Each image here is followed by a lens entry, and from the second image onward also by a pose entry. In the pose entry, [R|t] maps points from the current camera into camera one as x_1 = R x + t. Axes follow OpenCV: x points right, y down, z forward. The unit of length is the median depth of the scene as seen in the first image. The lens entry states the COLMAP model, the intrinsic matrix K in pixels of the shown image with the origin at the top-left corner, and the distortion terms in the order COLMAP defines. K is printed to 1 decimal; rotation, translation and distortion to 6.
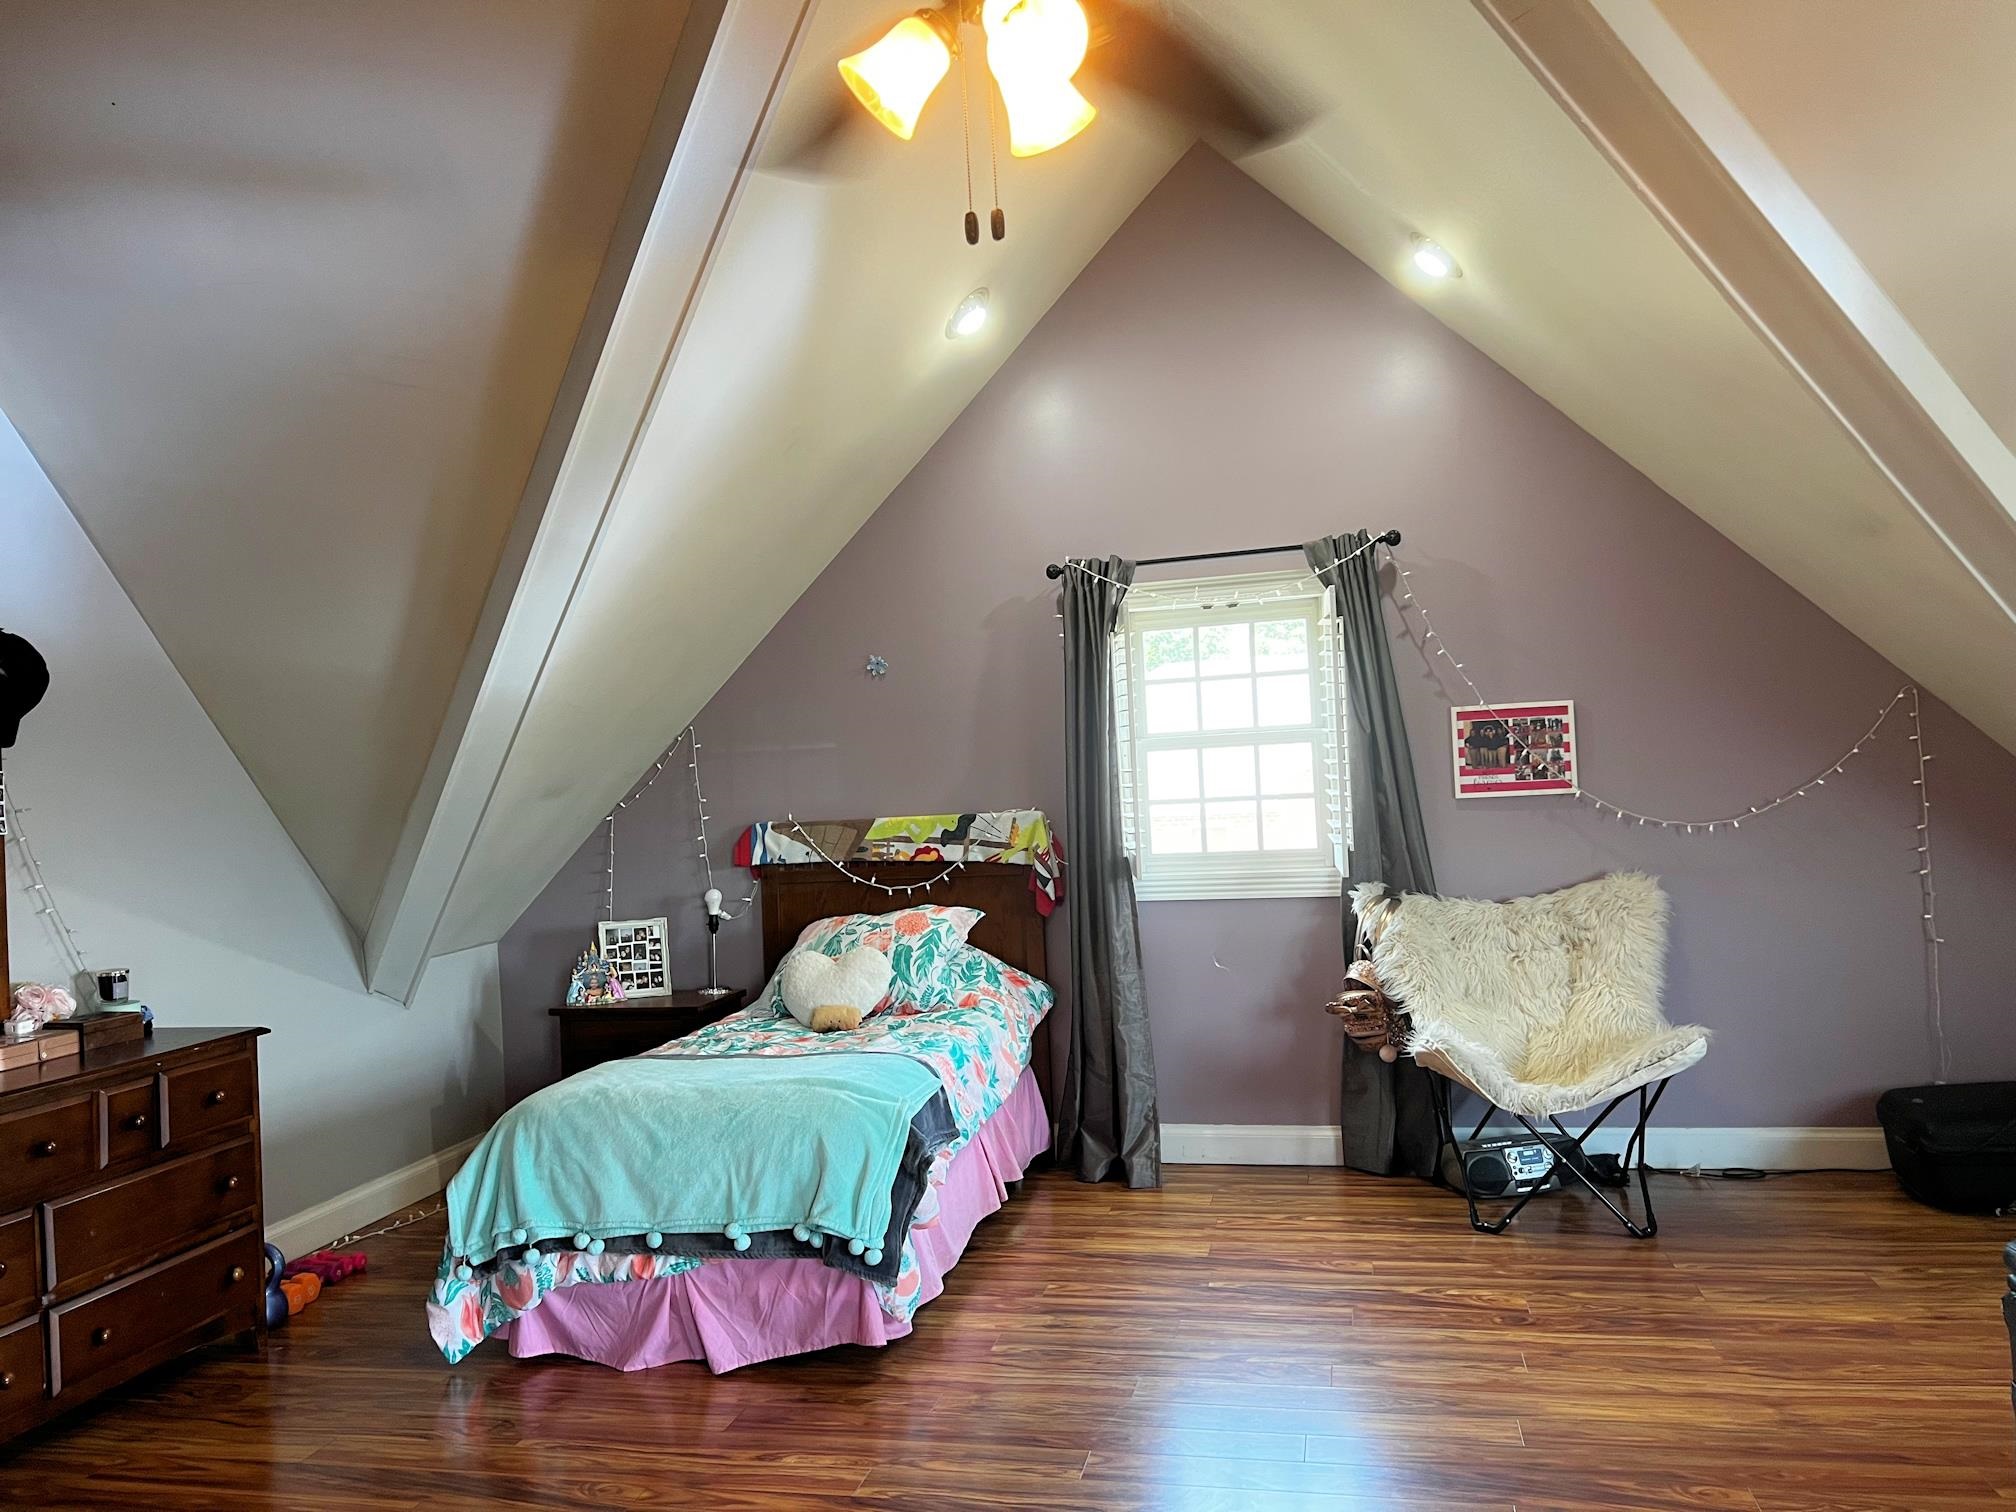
lens RADIAL K [[1529.0, 0, 998.9], [0, 1529.0, 754.6], [0, 0, 1]] dist [0.075937, -0.084372]
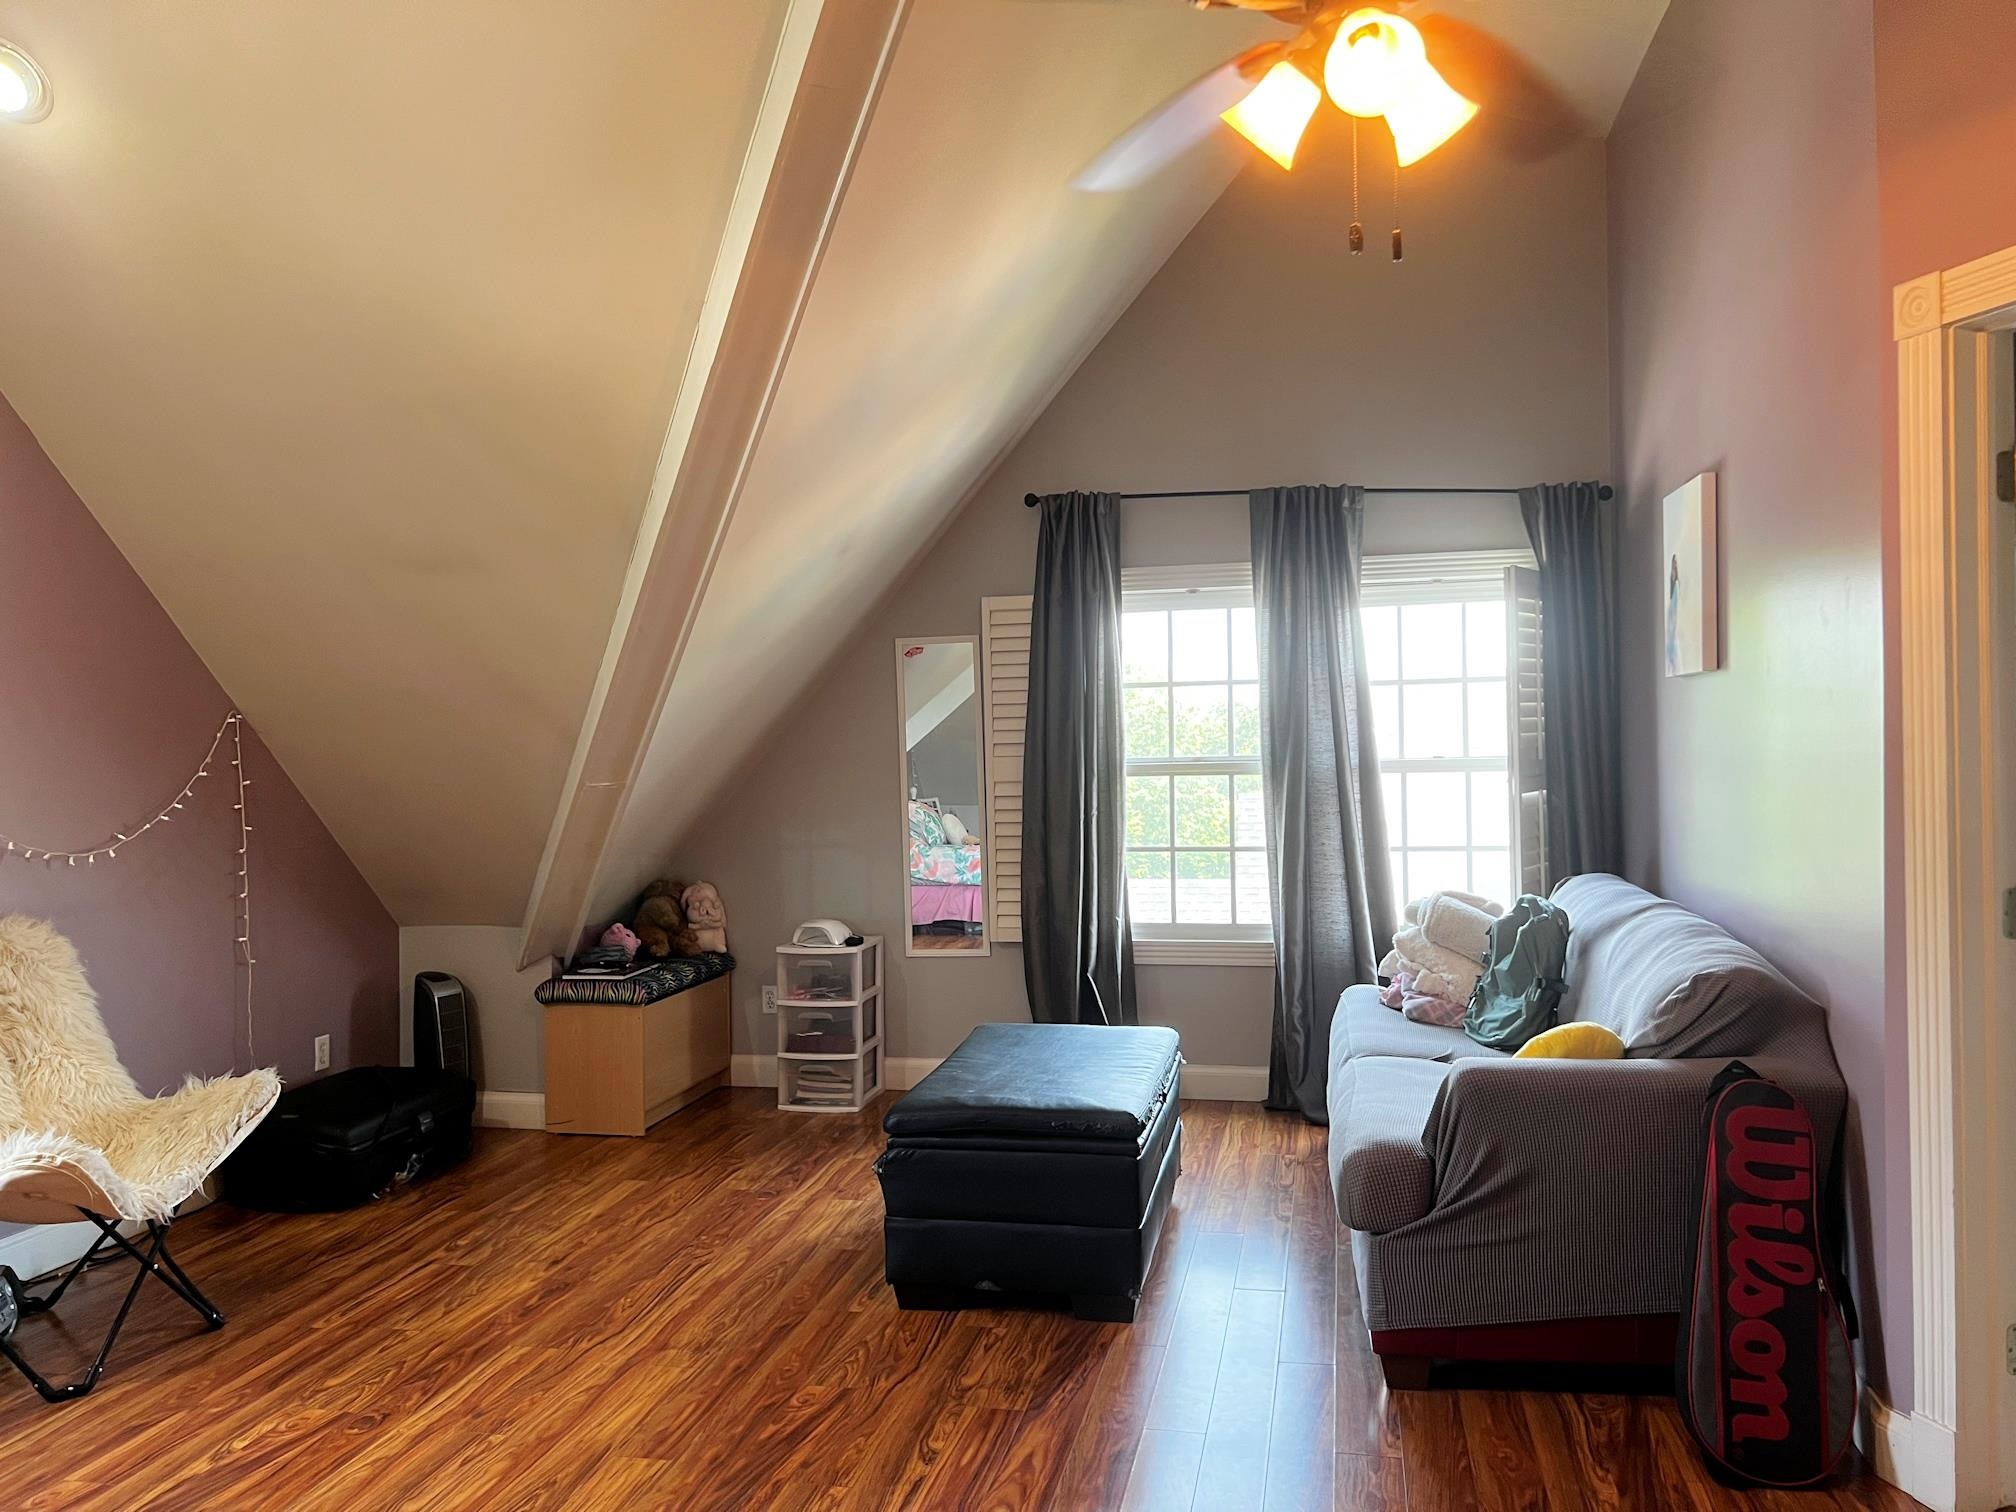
lens RADIAL K [[1529.0, 0, 1016.9], [0, 1529.0, 750.1], [0, 0, 1]] dist [0.075937, -0.084372]
pose [[-0.033539, 0.047886, 0.998290, -0.450086], [-0.005824, 0.998825, -0.048107, 0.027051], [-0.999420, -0.007428, -0.033221, 0.546144]]
